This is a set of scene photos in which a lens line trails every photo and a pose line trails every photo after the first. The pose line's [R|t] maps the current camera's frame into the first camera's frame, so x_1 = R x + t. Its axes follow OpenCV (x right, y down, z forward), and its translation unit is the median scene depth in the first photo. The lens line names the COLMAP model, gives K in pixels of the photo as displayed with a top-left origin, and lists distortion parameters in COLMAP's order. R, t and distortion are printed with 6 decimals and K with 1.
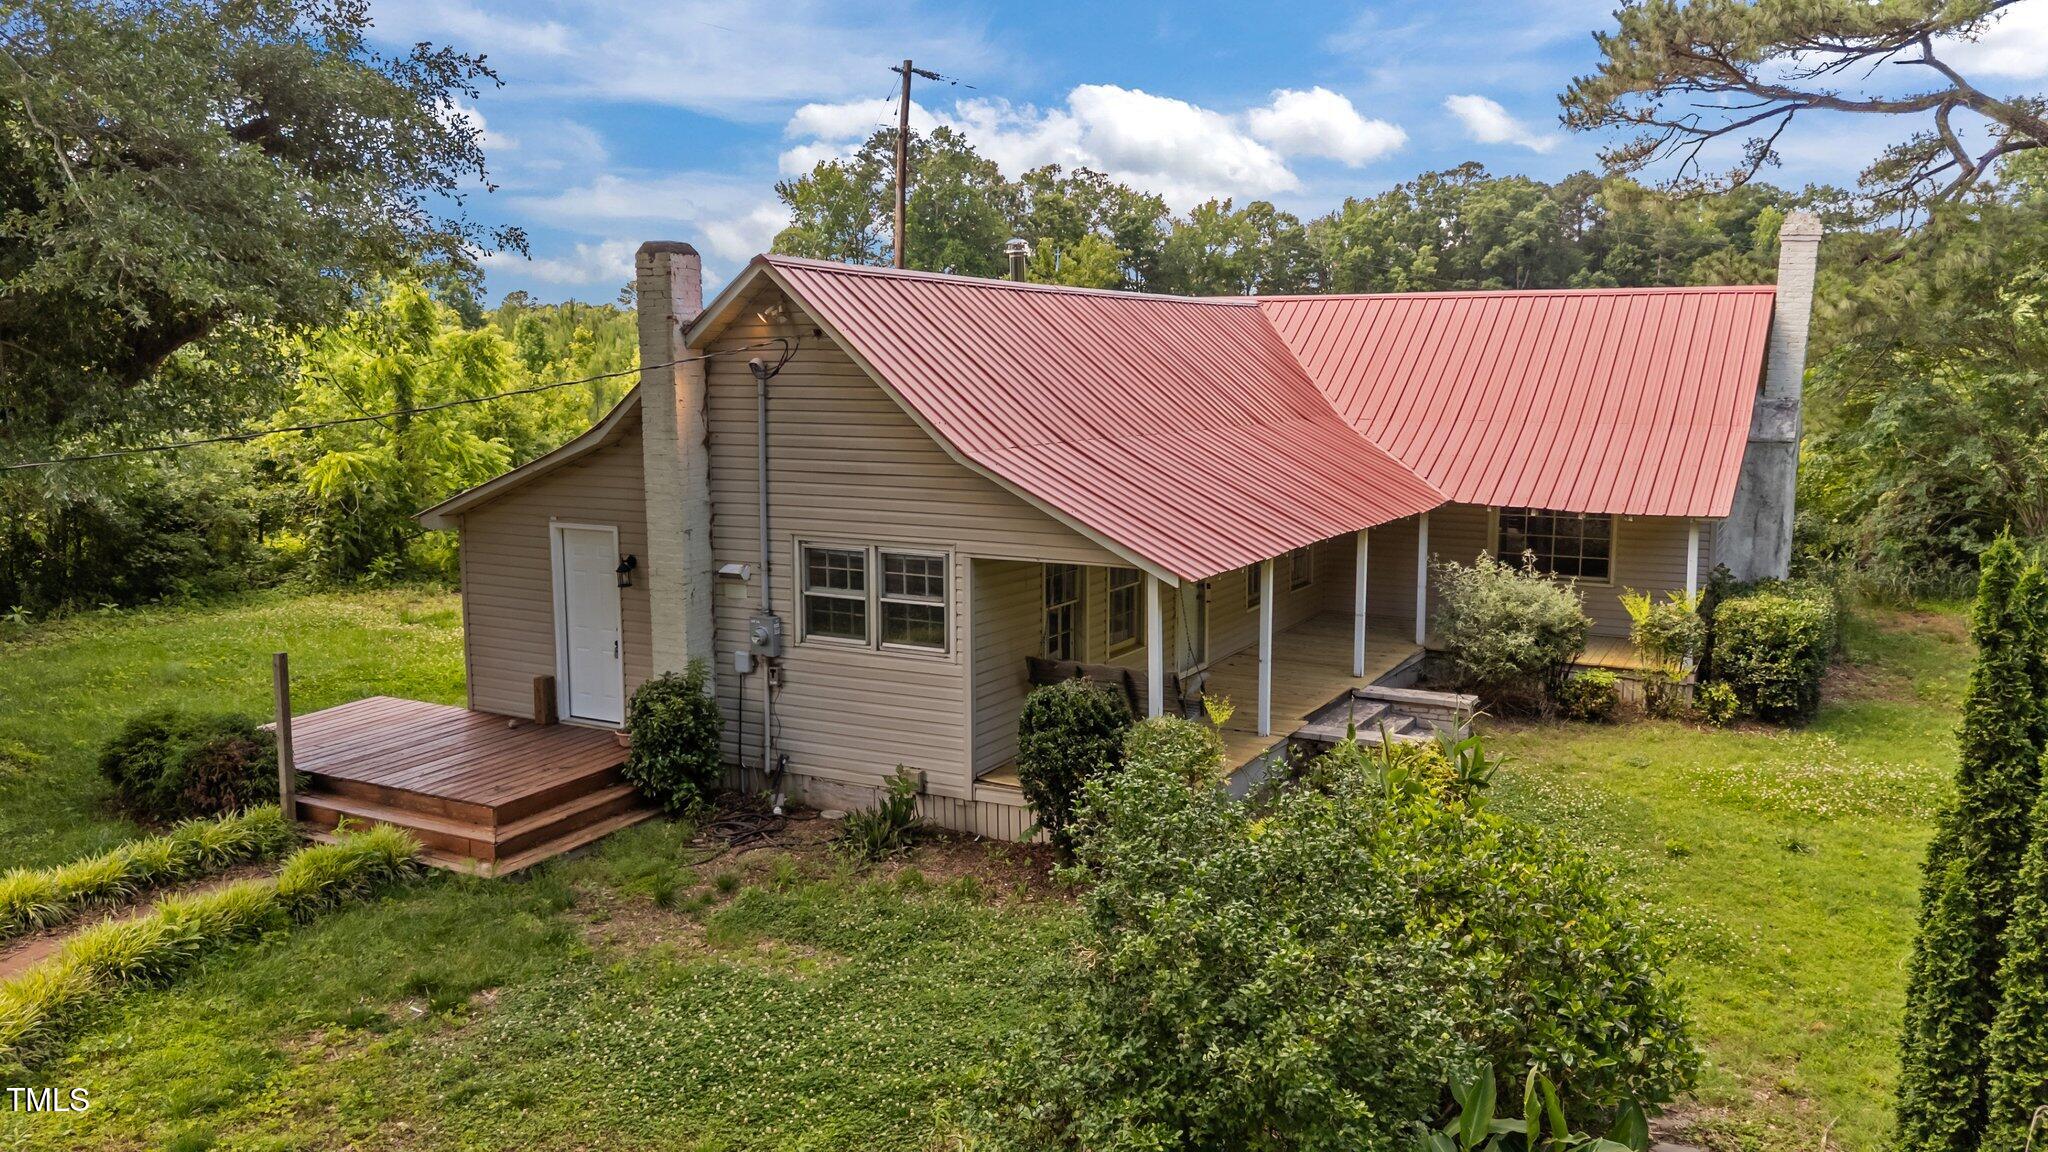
lens RADIAL K [[1562.2, 0, 1011.9], [0, 1562.2, 578.5], [0, 0, 1]] dist [0.047339, -0.008723]
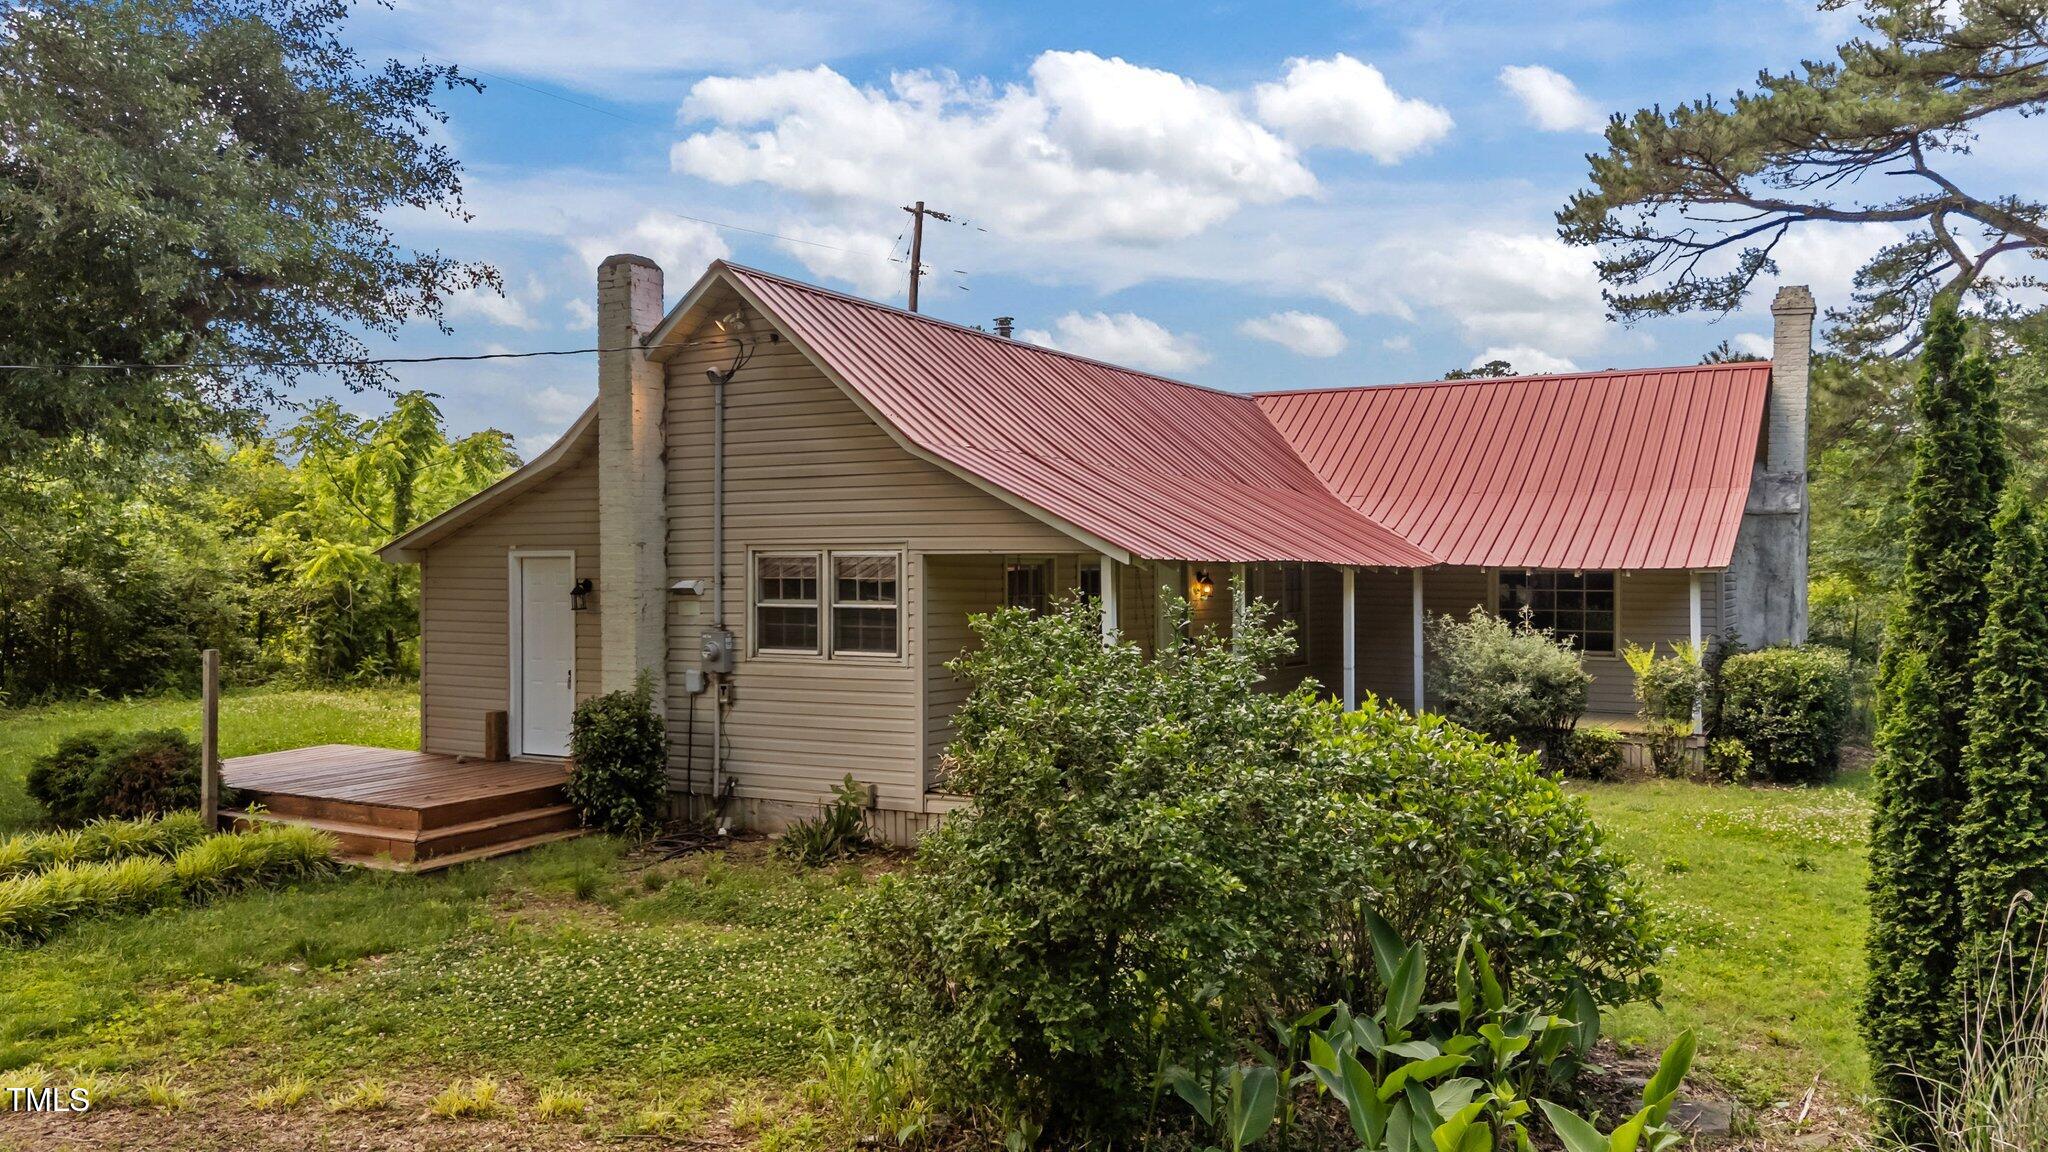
lens RADIAL K [[1562.2, 0, 1011.9], [0, 1562.2, 578.5], [0, 0, 1]] dist [0.047339, -0.008723]
pose [[0.999617, 0.000780, -0.027646, 0.051824], [-0.004508, 0.990831, -0.135030, 0.122698], [0.027287, 0.135103, 0.990456, 0.040260]]
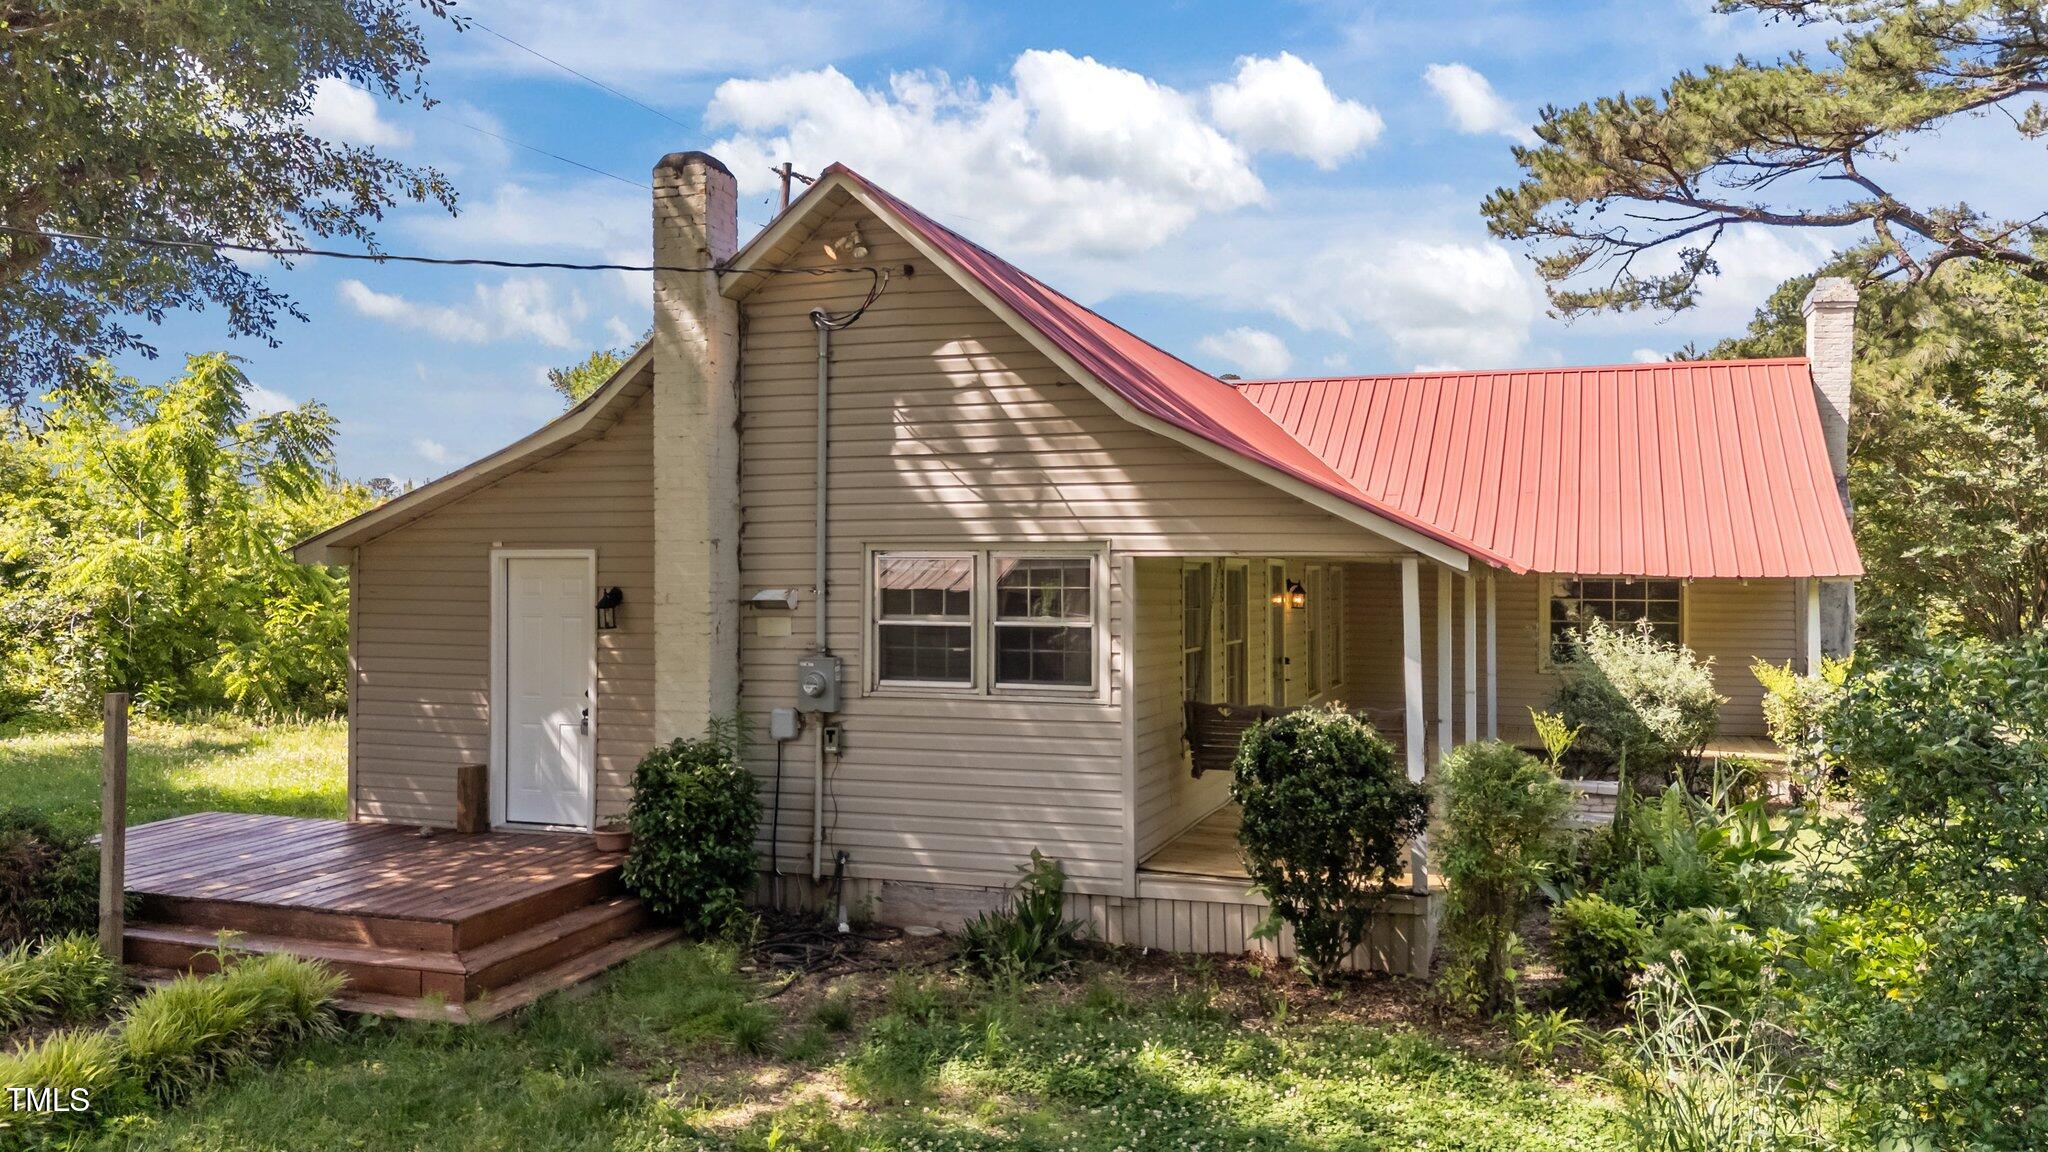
lens RADIAL K [[1541.6, 0, 1001.4], [0, 1541.6, 570.2], [0, 0, 1]] dist [0.080371, -0.075911]
pose [[0.987235, 0.004223, 0.159215, -0.190388], [0.018720, 0.989643, -0.142325, 0.088765], [-0.158167, 0.143489, 0.976931, 0.276996]]
